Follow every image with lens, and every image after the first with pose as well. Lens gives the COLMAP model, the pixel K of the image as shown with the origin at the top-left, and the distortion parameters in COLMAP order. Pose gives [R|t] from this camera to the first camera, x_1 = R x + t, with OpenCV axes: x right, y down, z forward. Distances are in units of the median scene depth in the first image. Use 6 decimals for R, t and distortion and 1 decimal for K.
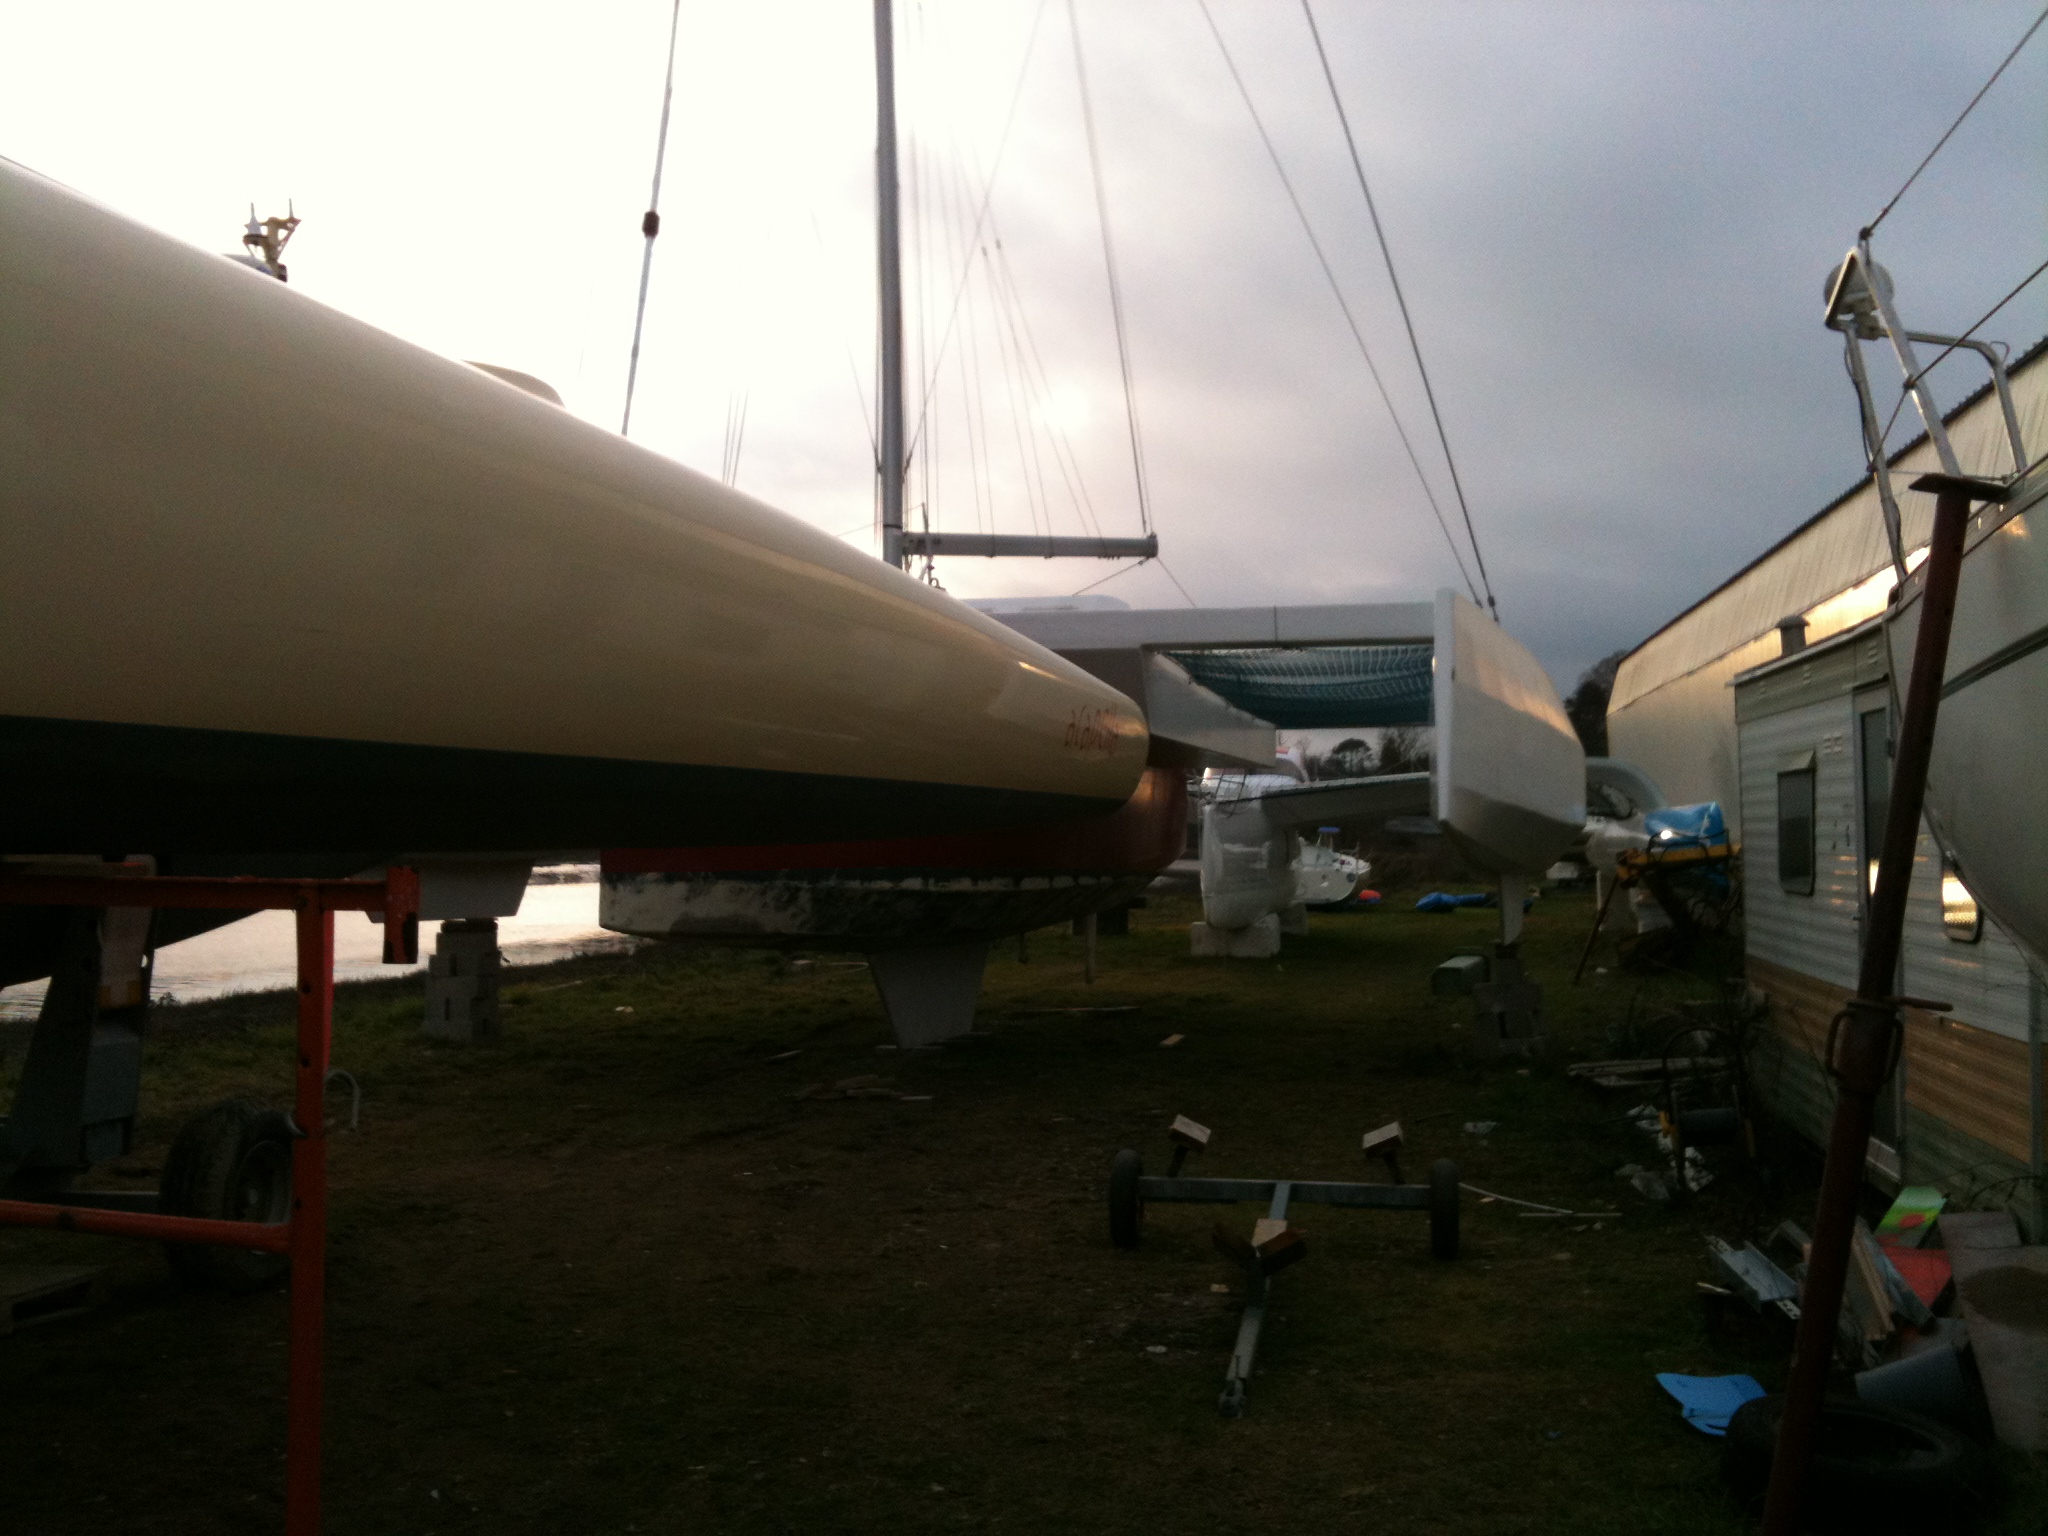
lens RADIAL K [[1685.1, 0, 1024.2], [0, 1685.1, 772.4], [0, 0, 1]] dist [-0.000265, -0.000304]
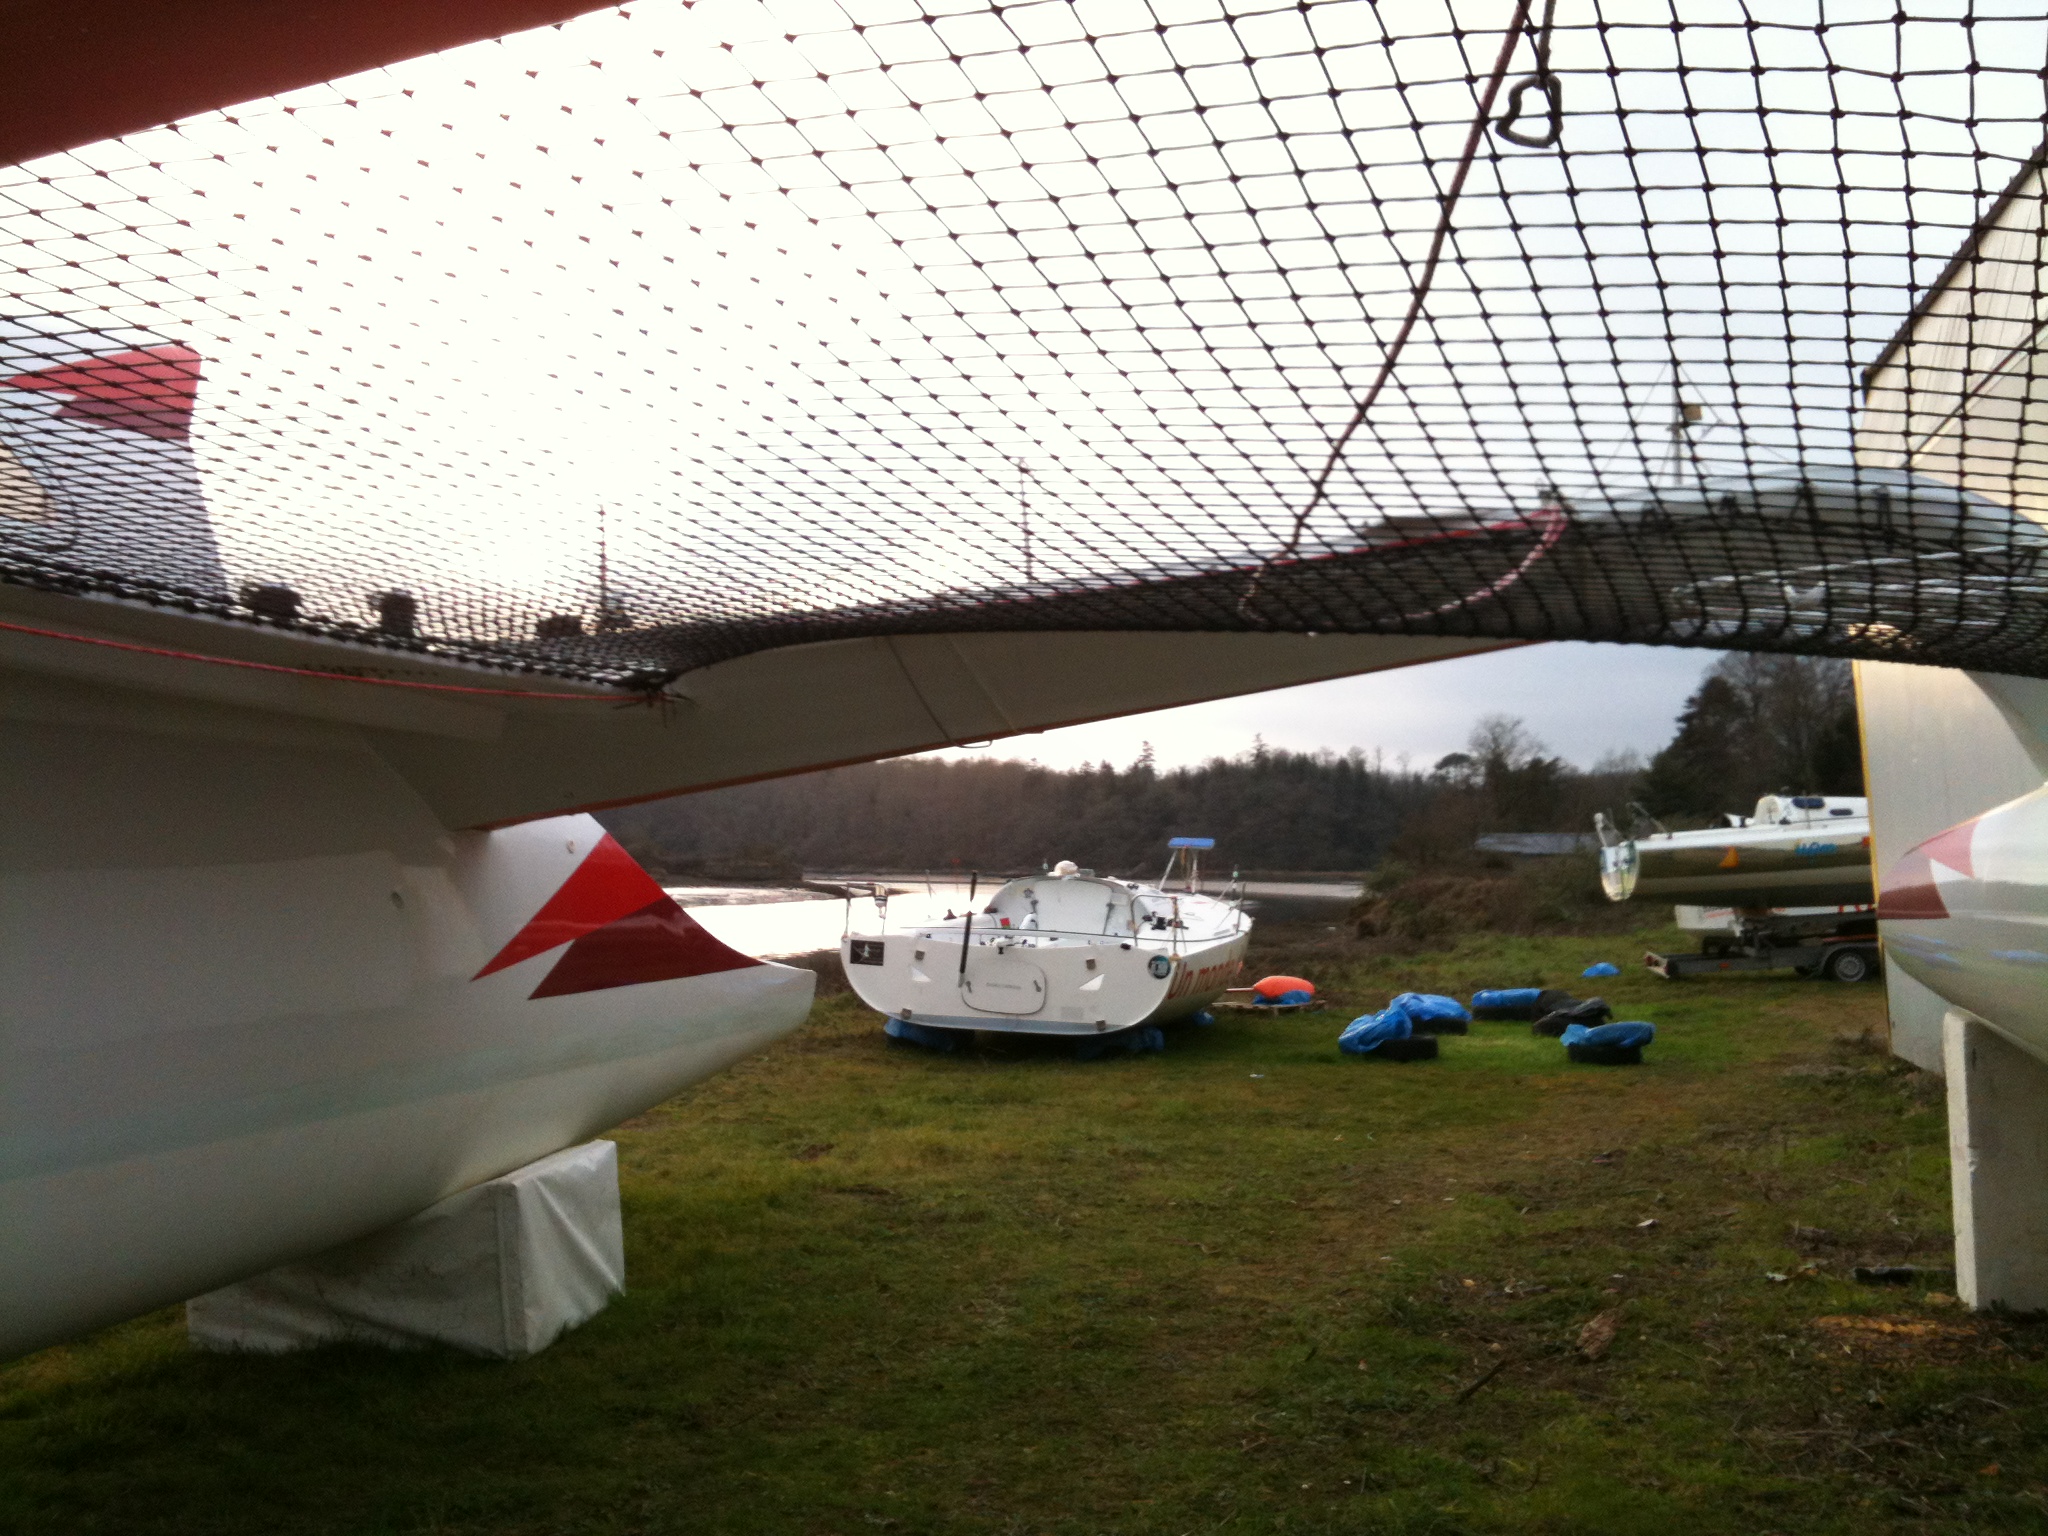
lens RADIAL K [[1685.1, 0, 1024.3], [0, 1685.1, 769.7], [0, 0, 1]] dist [-0.000265, -0.000304]
pose [[0.997929, -0.004997, -0.064124, 0.165489], [0.004086, 0.999889, -0.014328, 0.020789], [0.064188, 0.014037, 0.997839, 0.545699]]
